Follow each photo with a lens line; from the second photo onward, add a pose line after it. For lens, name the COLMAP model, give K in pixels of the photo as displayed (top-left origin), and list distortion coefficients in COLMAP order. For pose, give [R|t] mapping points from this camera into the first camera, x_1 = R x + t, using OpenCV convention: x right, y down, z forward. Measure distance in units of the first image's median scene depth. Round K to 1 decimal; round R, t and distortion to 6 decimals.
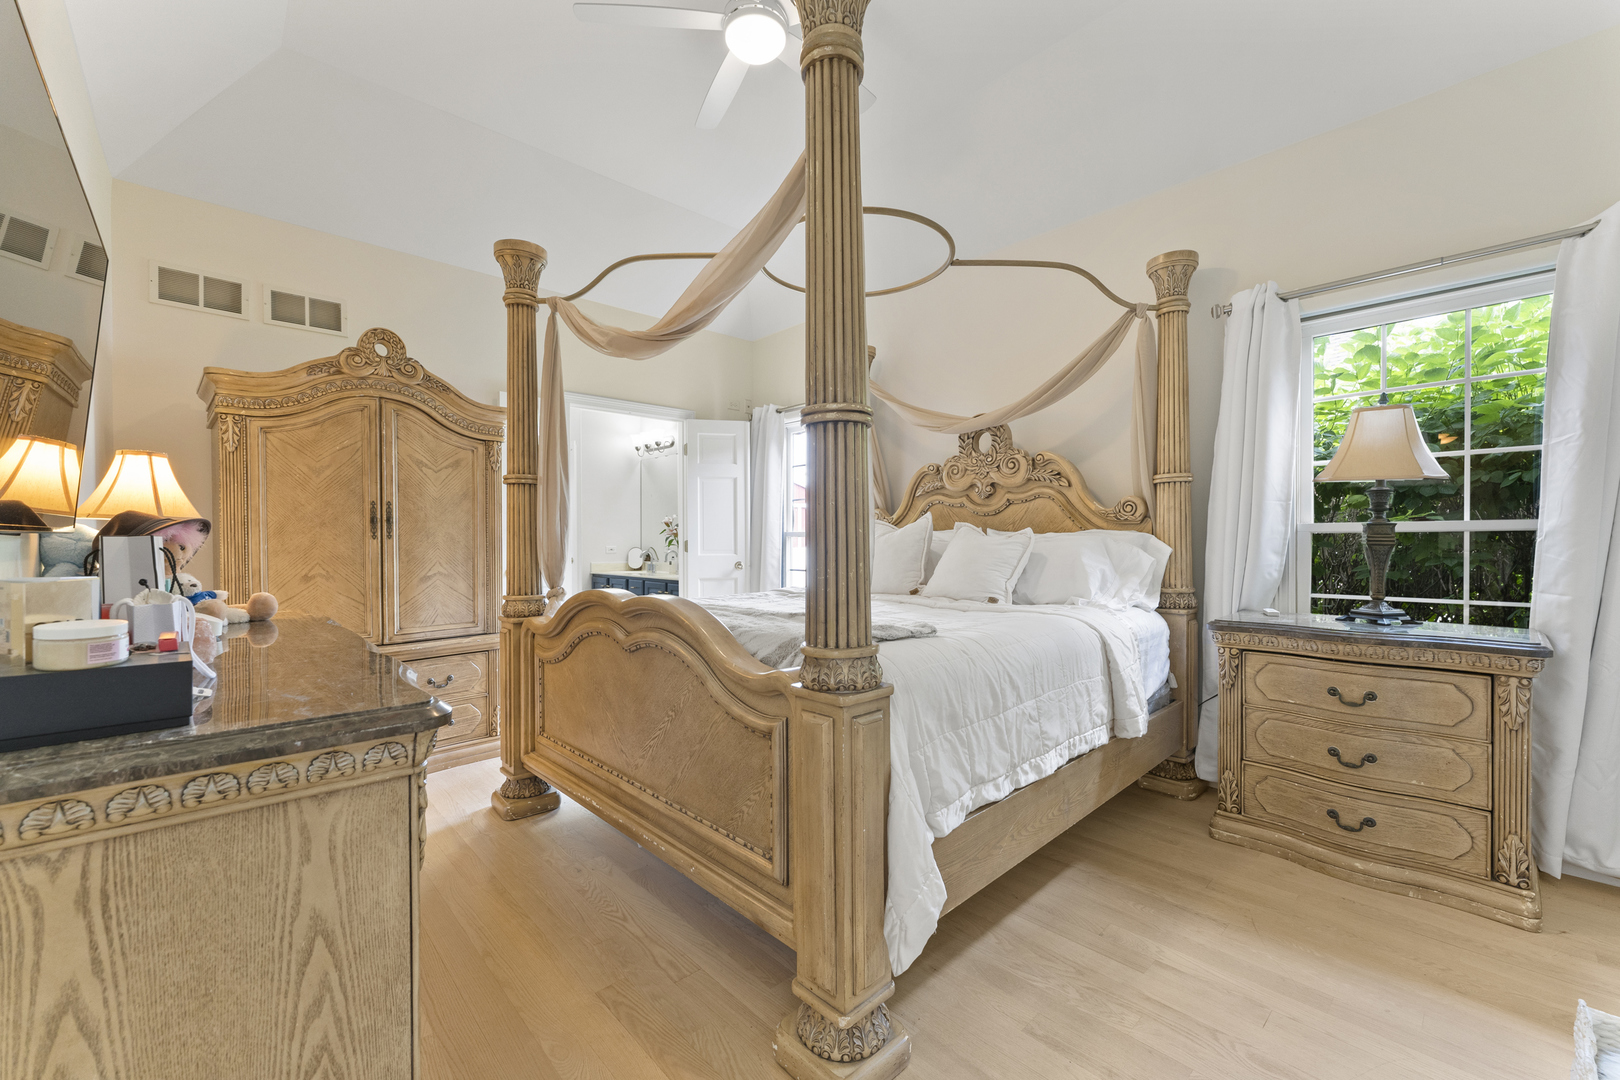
lens RADIAL K [[647.9, 0, 819.9], [0, 647.9, 545.1], [0, 0, 1]] dist [0.000634, 0.000084]
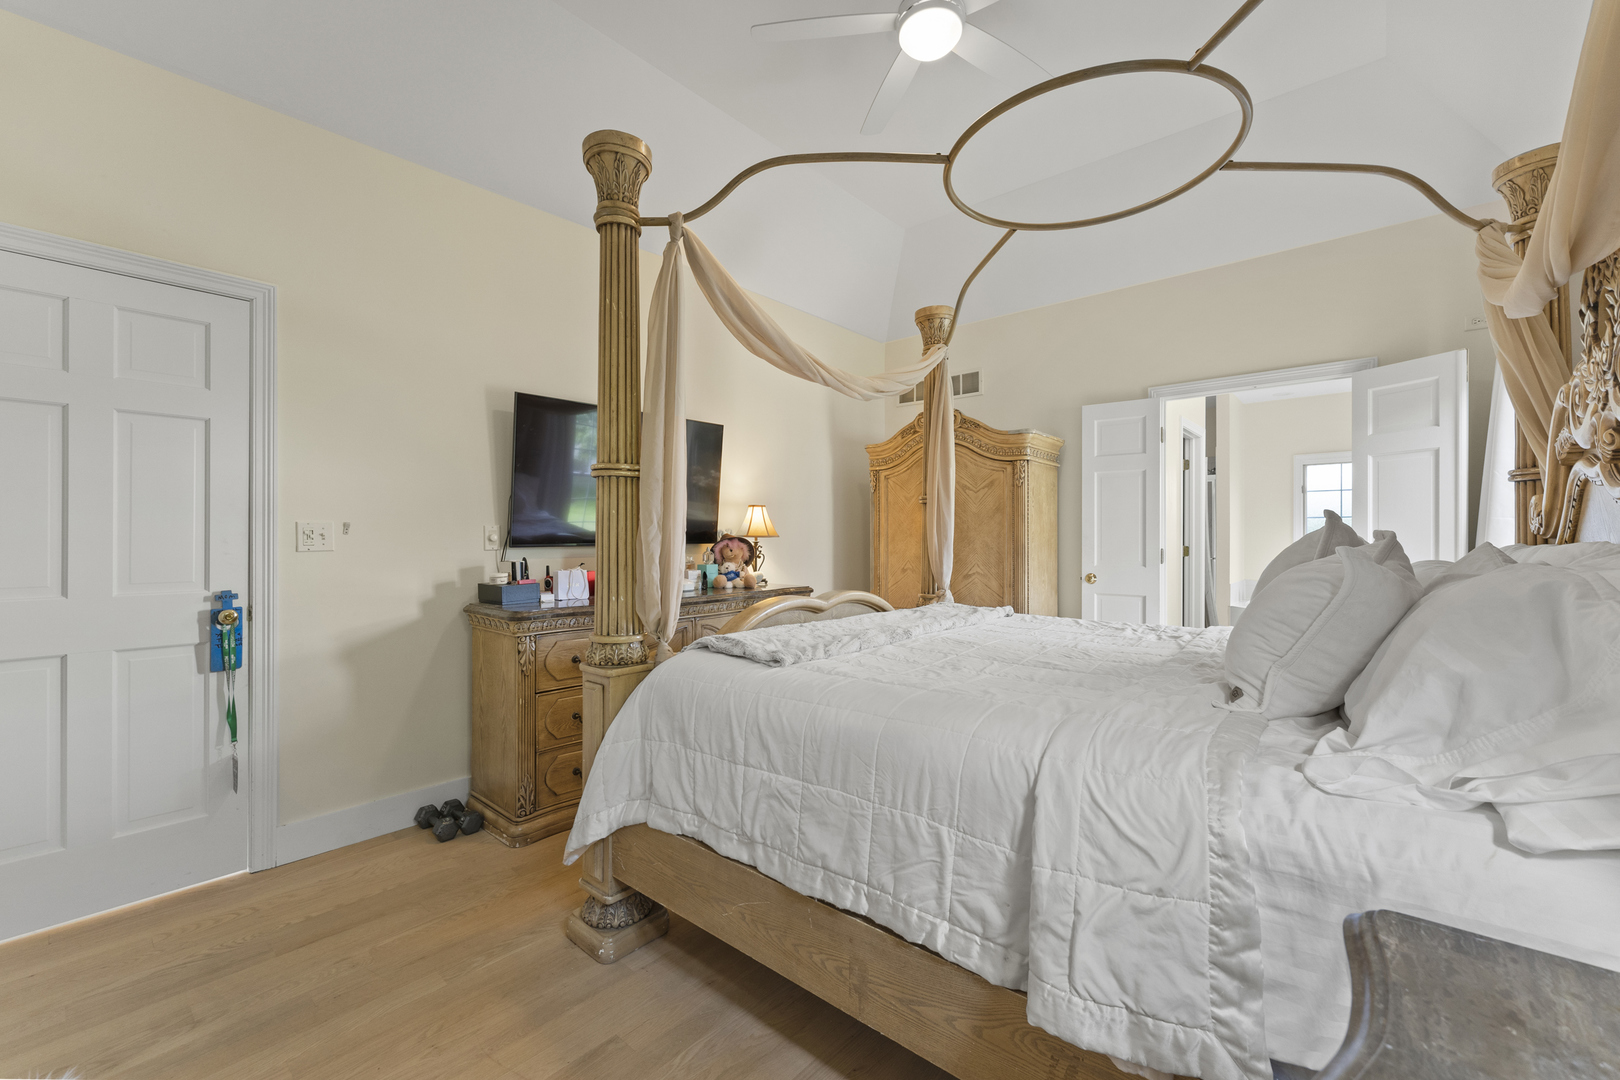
lens RADIAL K [[664.8, 0, 812.7], [0, 664.8, 534.3], [0, 0, 1]] dist [-0.000313, 0.000001]
pose [[0.081991, 0.005178, -0.996620, 0.712261], [-0.009205, 0.999948, 0.004438, -0.036229], [0.996591, 0.008810, 0.082034, 0.613623]]
